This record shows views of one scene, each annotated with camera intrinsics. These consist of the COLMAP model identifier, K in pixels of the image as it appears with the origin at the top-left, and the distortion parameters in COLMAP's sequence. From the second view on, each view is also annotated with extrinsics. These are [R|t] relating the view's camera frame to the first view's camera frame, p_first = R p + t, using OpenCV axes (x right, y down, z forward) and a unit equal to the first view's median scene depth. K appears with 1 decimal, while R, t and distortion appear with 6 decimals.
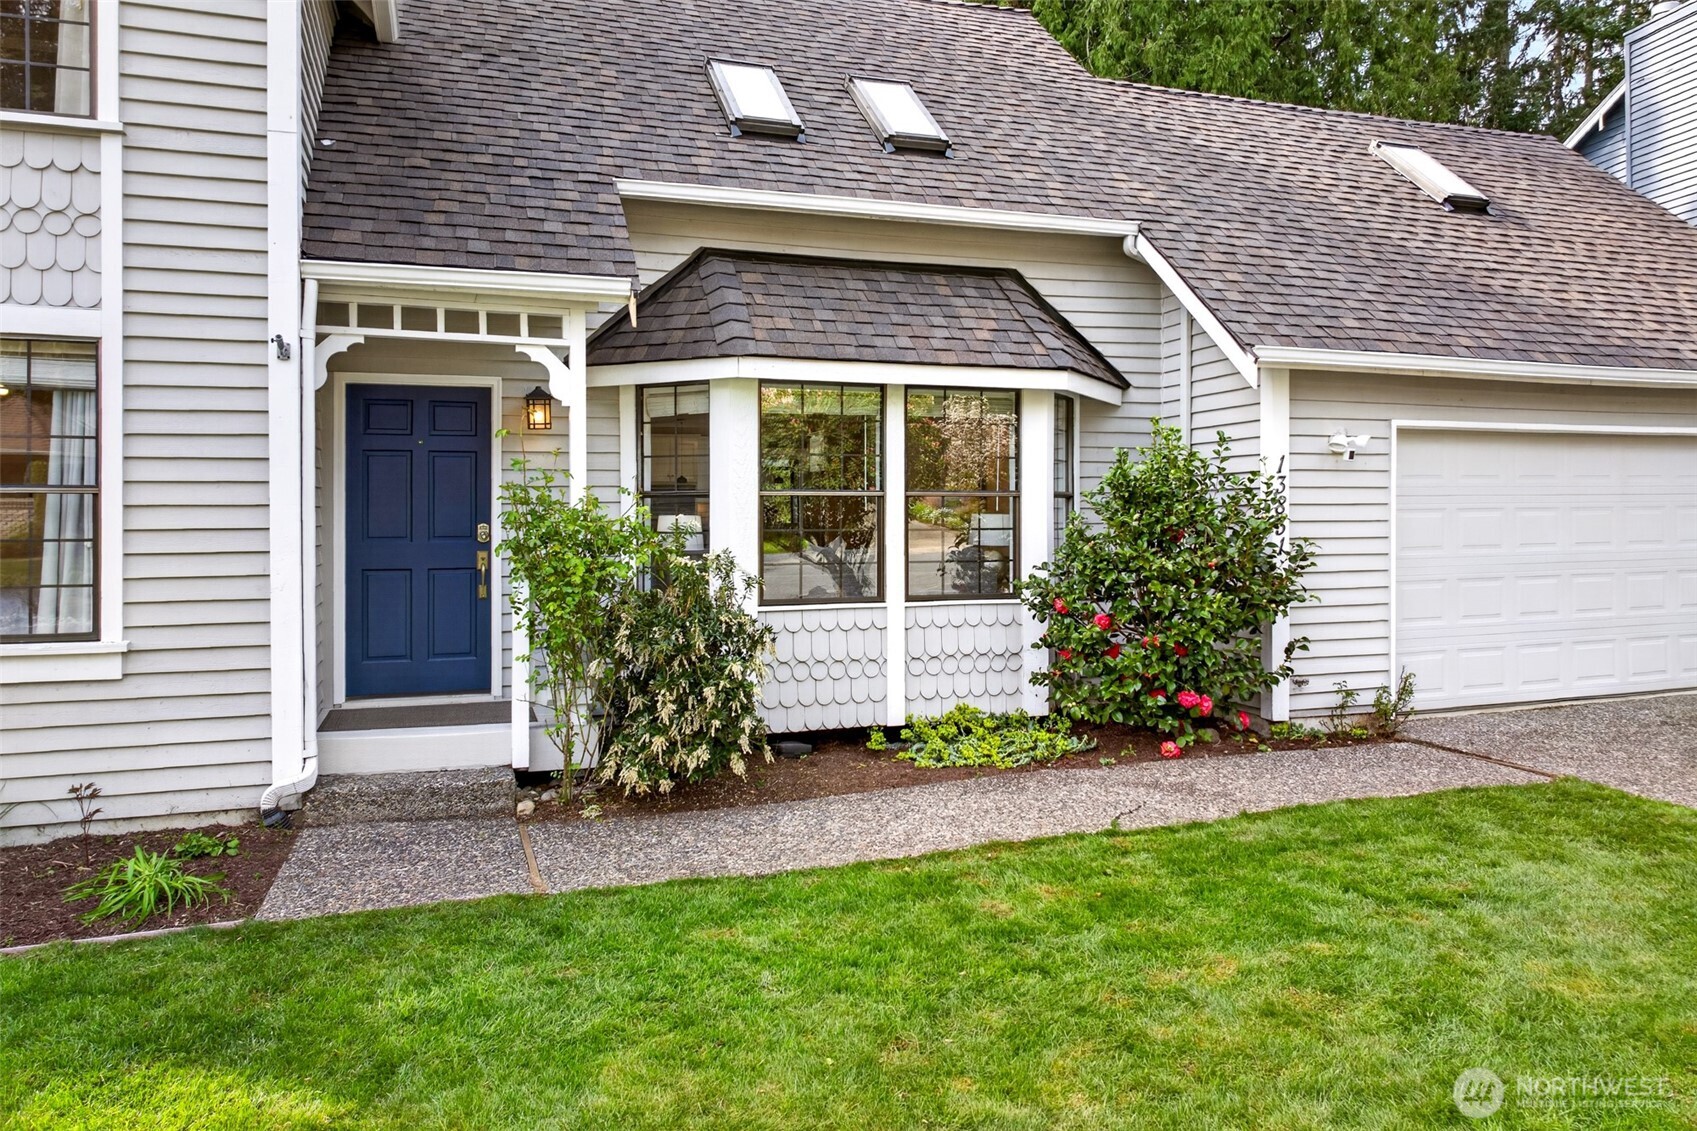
lens RADIAL K [[702.8, 0, 840.6], [0, 702.8, 574.5], [0, 0, 1]] dist [-0.012893, 0.000174]
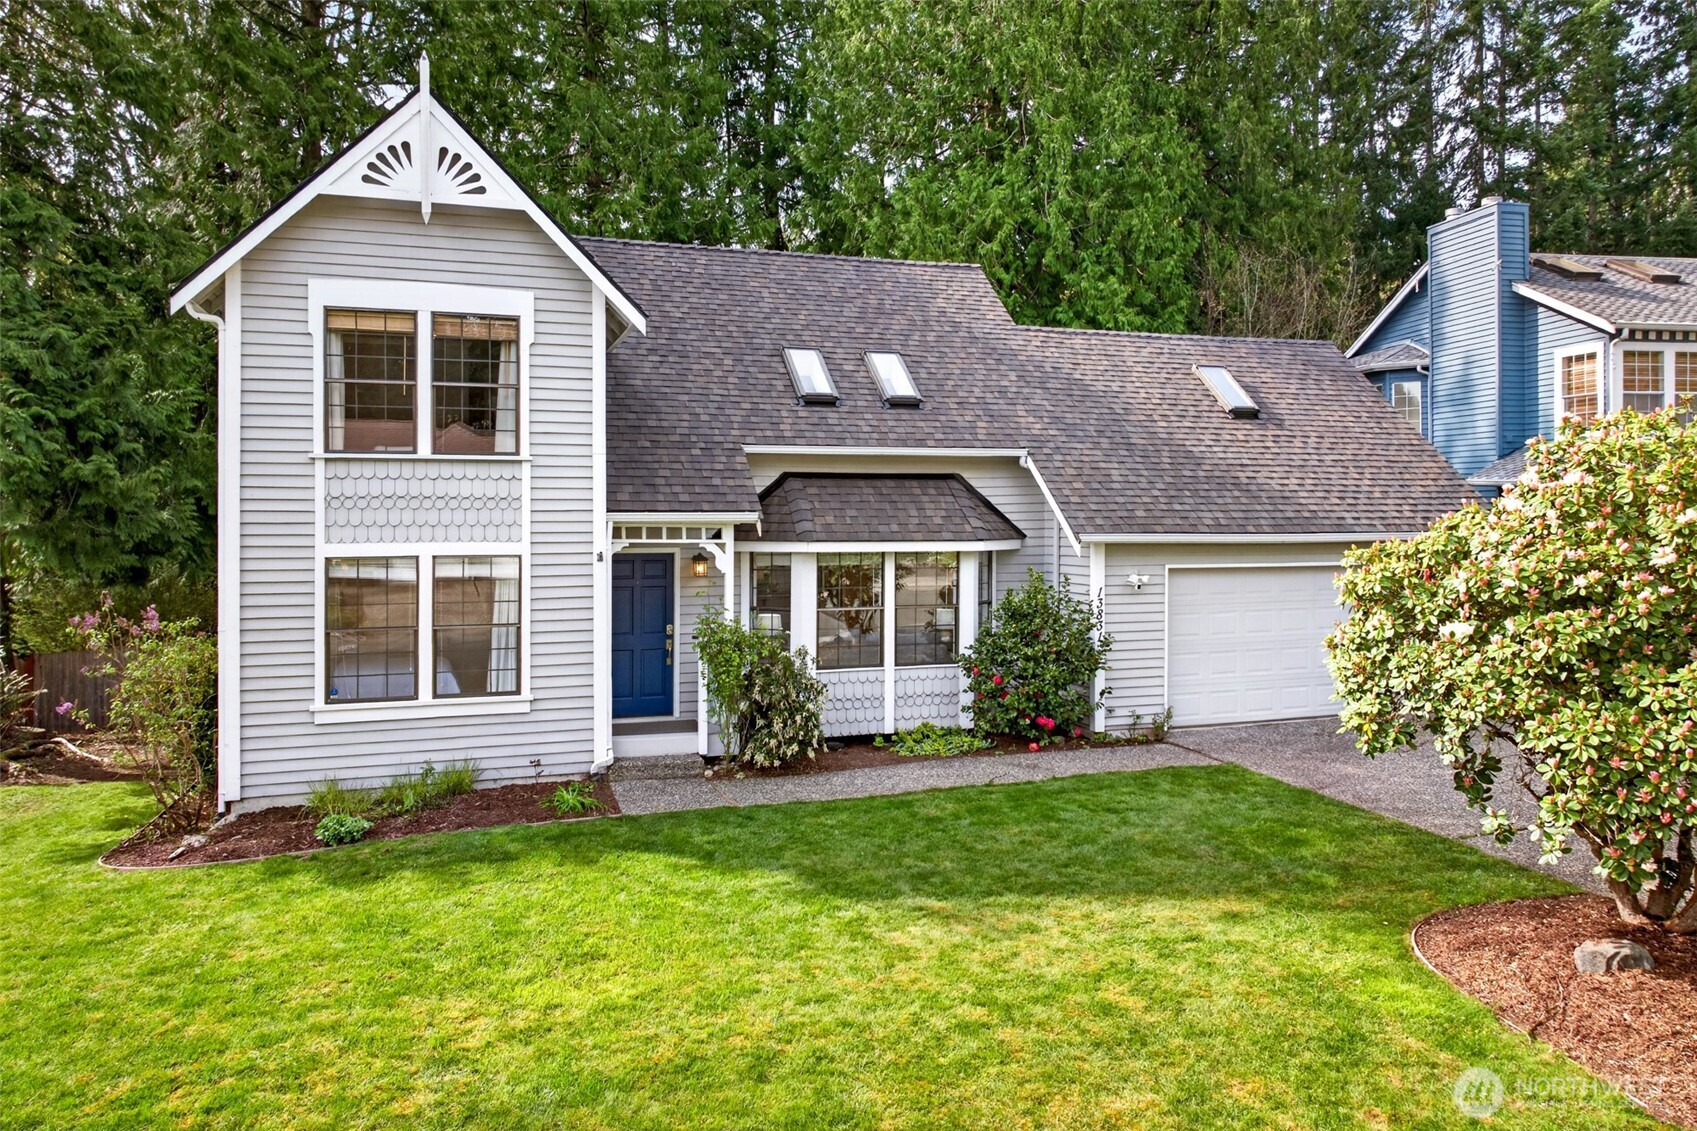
lens RADIAL K [[702.8, 0, 840.6], [0, 702.8, 574.5], [0, 0, 1]] dist [-0.012893, 0.000174]
pose [[0.999989, 0.003645, -0.003060, -0.048540], [-0.003647, 0.999993, -0.000466, -0.216195], [0.003058, 0.000477, 0.999995, -0.907897]]
